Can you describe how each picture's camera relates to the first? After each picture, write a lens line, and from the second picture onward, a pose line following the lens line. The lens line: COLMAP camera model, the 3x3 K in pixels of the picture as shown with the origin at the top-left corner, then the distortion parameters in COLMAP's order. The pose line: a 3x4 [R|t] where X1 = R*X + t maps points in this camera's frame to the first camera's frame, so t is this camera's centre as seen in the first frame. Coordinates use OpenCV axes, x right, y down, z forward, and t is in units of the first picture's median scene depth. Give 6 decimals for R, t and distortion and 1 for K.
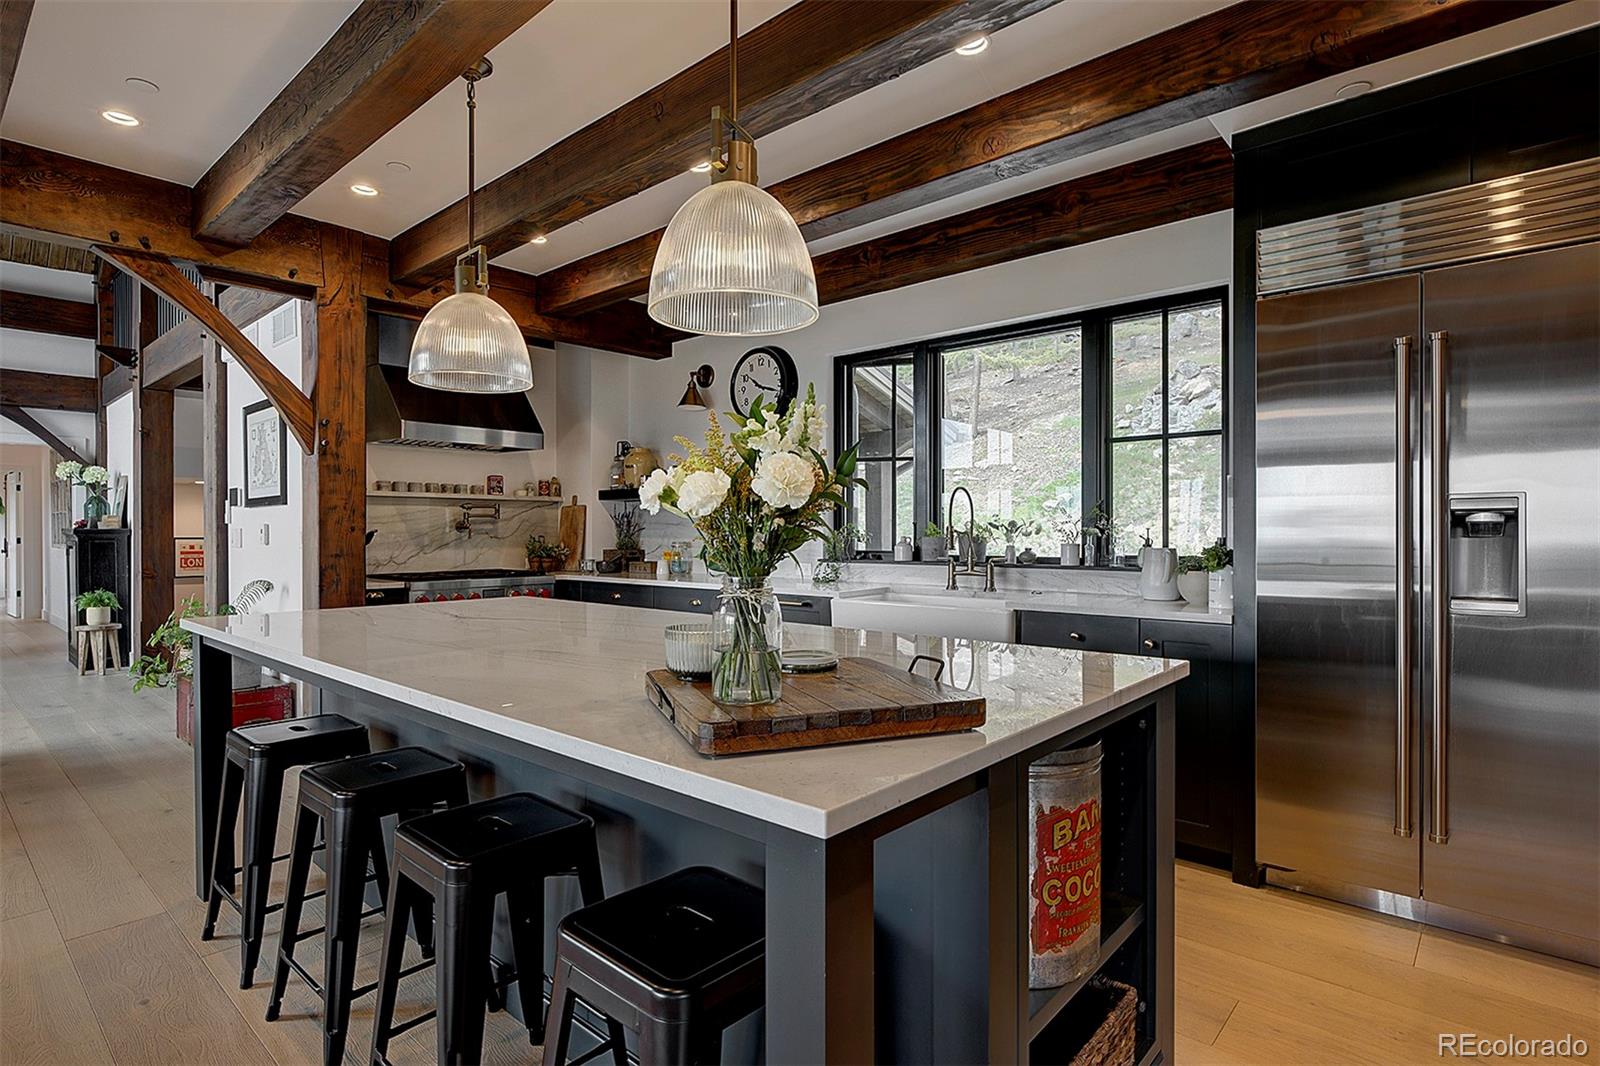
lens RADIAL K [[841.6, 0, 789.2], [0, 841.6, 525.0], [0, 0, 1]] dist [-0.004026, -0.000032]
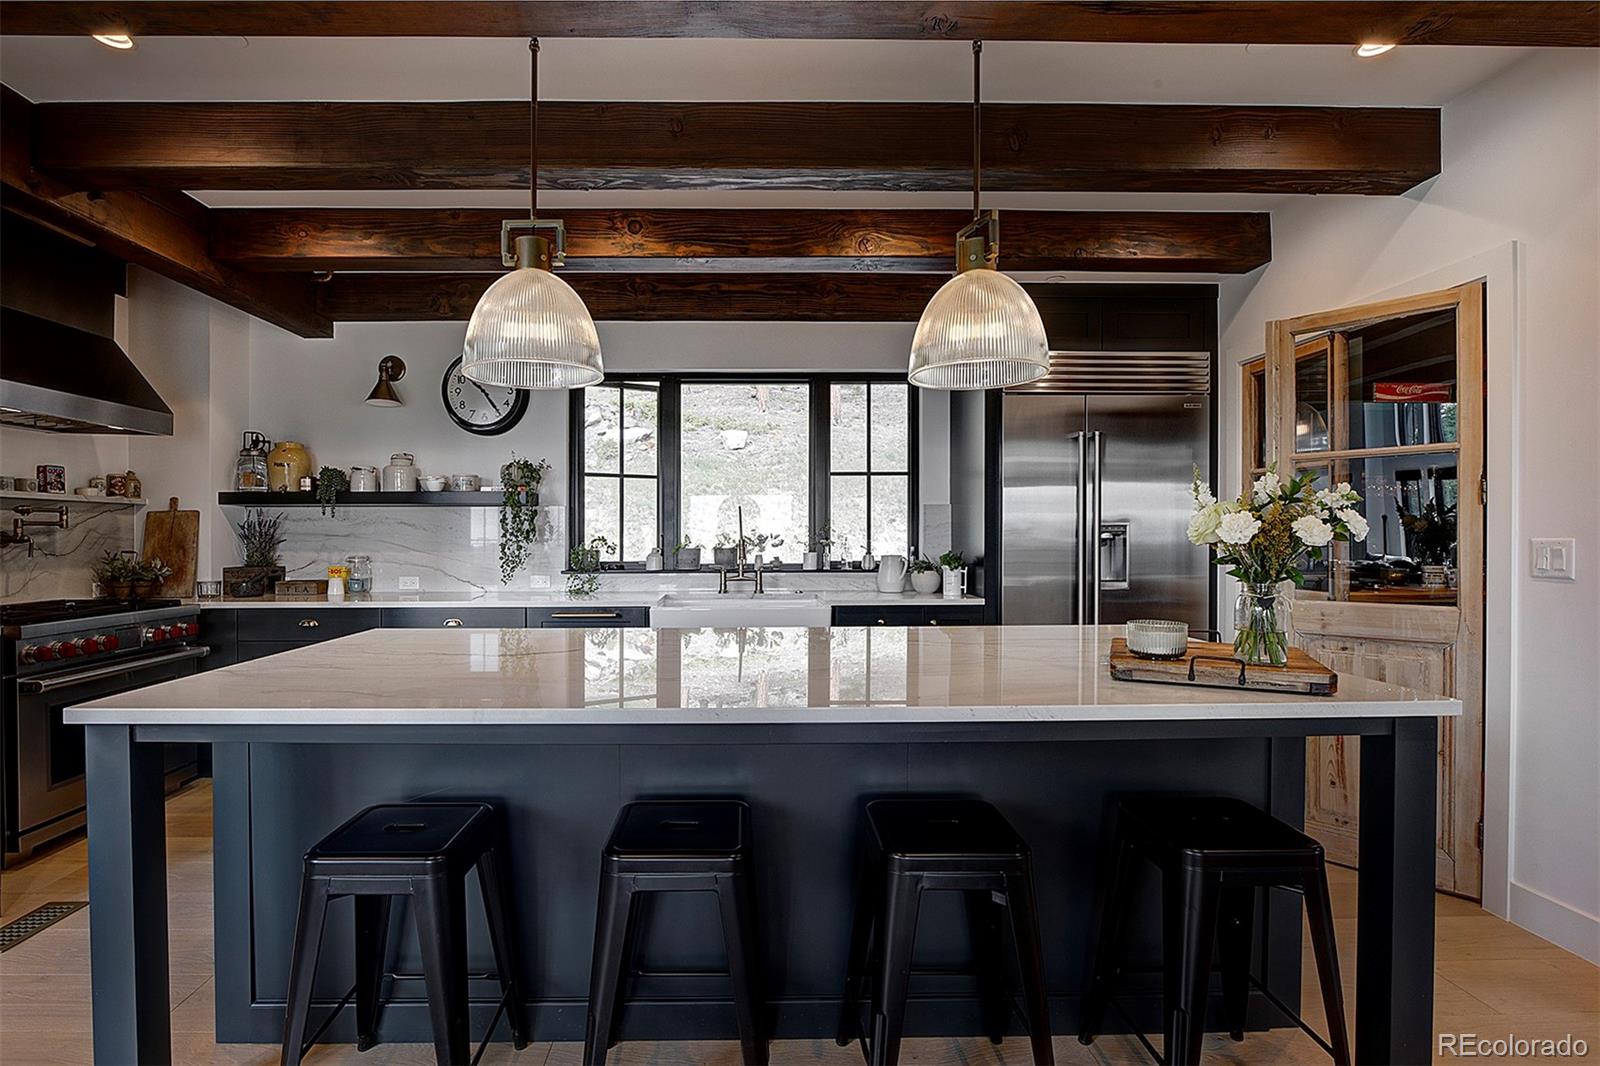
lens RADIAL K [[822.4, 0, 656.5], [0, 822.4, 533.9], [0, 0, 1]] dist [-0.019445, 0.000962]
pose [[0.717381, -0.000911, 0.696681, -0.626103], [-0.003830, 0.999979, 0.005251, -0.010448], [-0.696671, -0.006435, 0.717362, 0.232190]]
